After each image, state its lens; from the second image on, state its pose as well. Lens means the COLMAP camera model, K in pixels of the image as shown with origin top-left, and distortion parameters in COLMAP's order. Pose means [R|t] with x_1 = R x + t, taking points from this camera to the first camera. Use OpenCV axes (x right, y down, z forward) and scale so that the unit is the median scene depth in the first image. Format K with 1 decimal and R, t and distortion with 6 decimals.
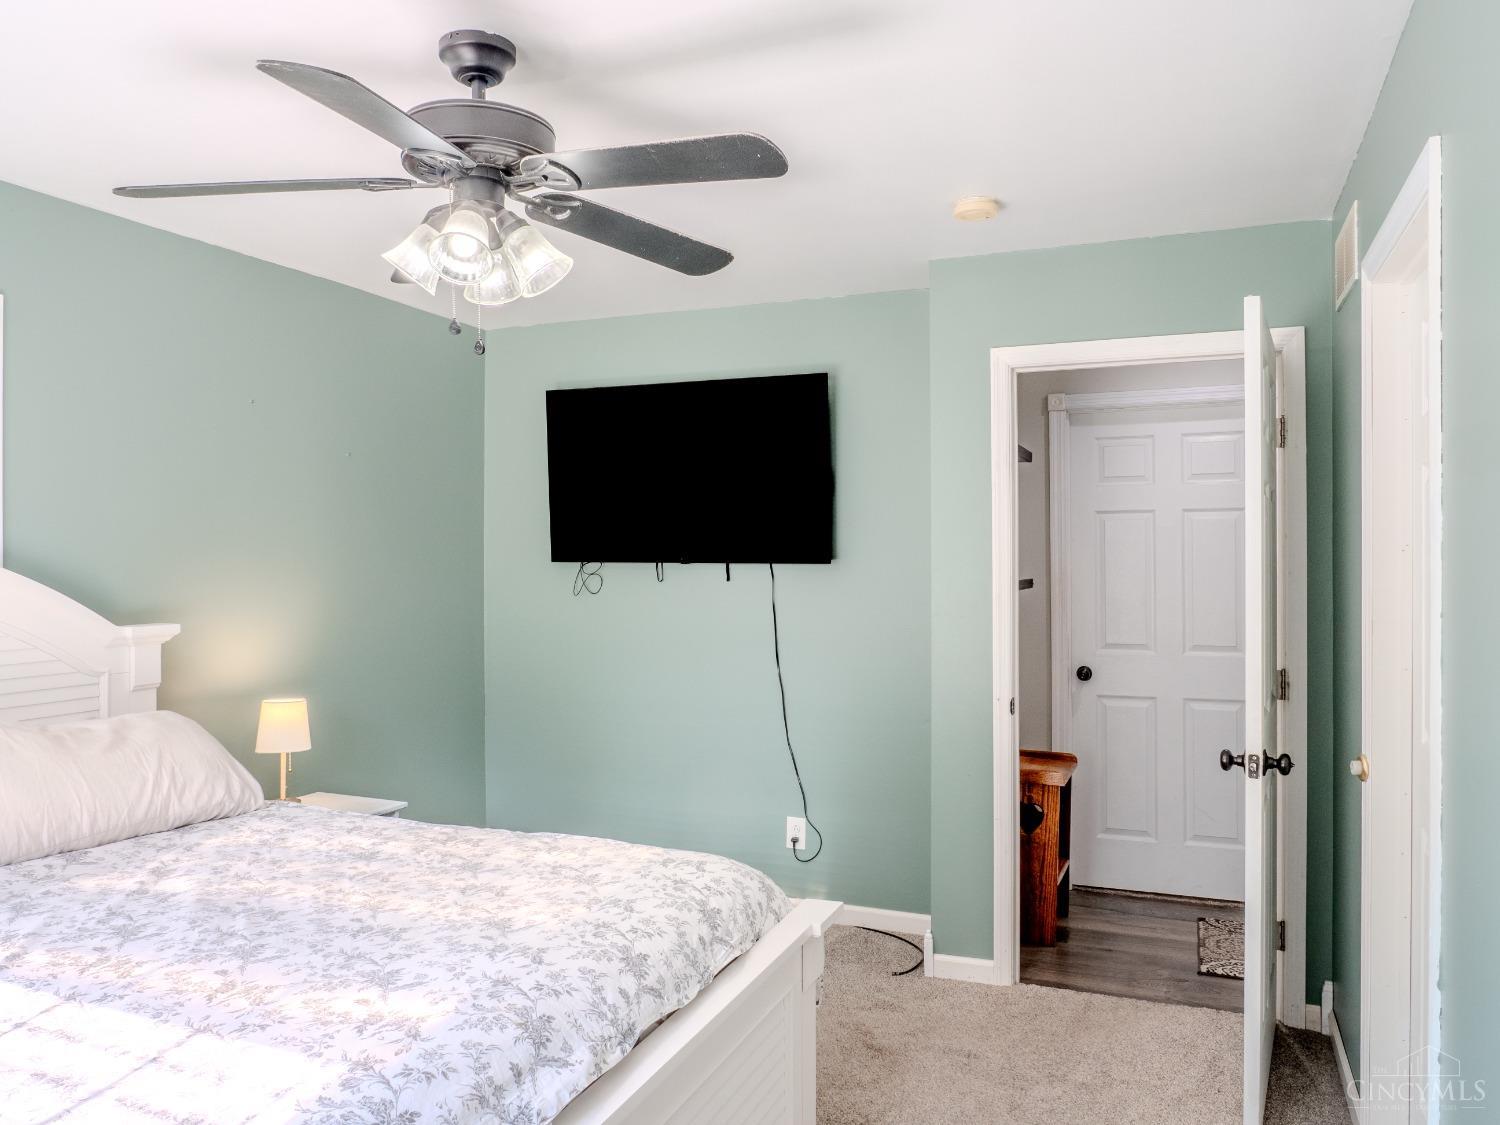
lens RADIAL K [[1093.1, 0, 750.0], [0, 1093.1, 562.5], [0, 0, 1]] dist [-0.000618, 0.000756]
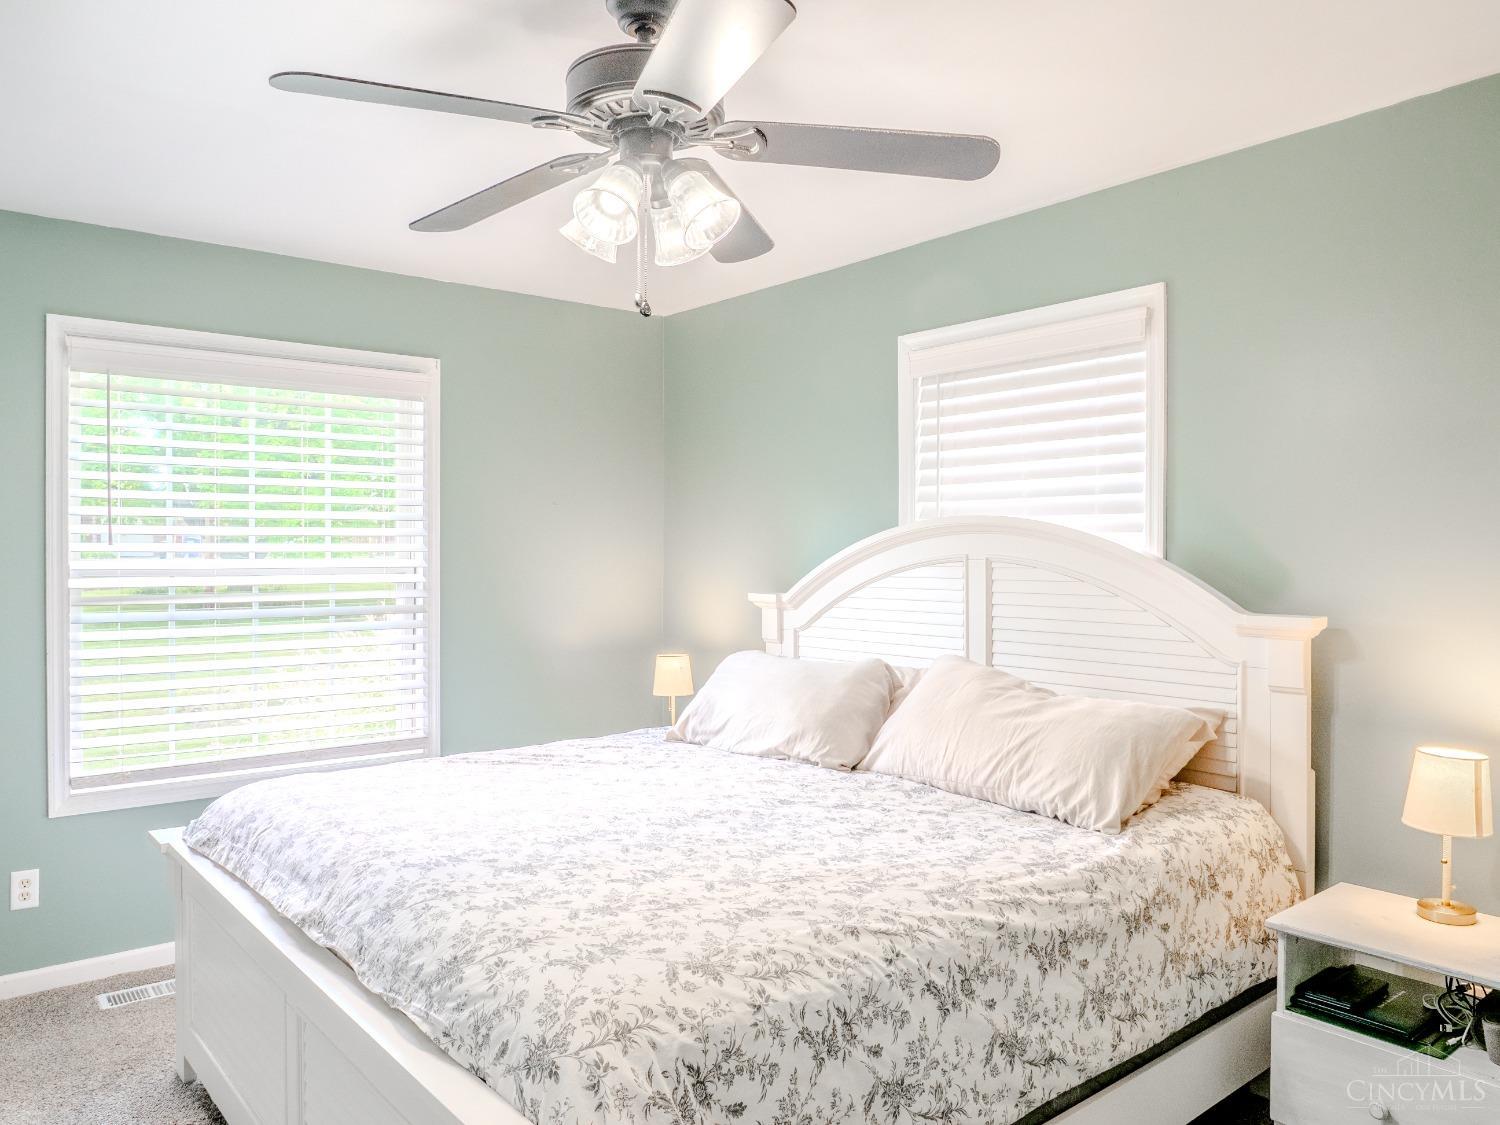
lens RADIAL K [[1093.1, 0, 750.0], [0, 1093.1, 562.5], [0, 0, 1]] dist [-0.000618, 0.000756]
pose [[-0.478333, 0.010089, -0.878120, 0.581794], [-0.002776, 0.999912, 0.013001, 0.011676], [0.878174, 0.008657, -0.478263, 1.629268]]
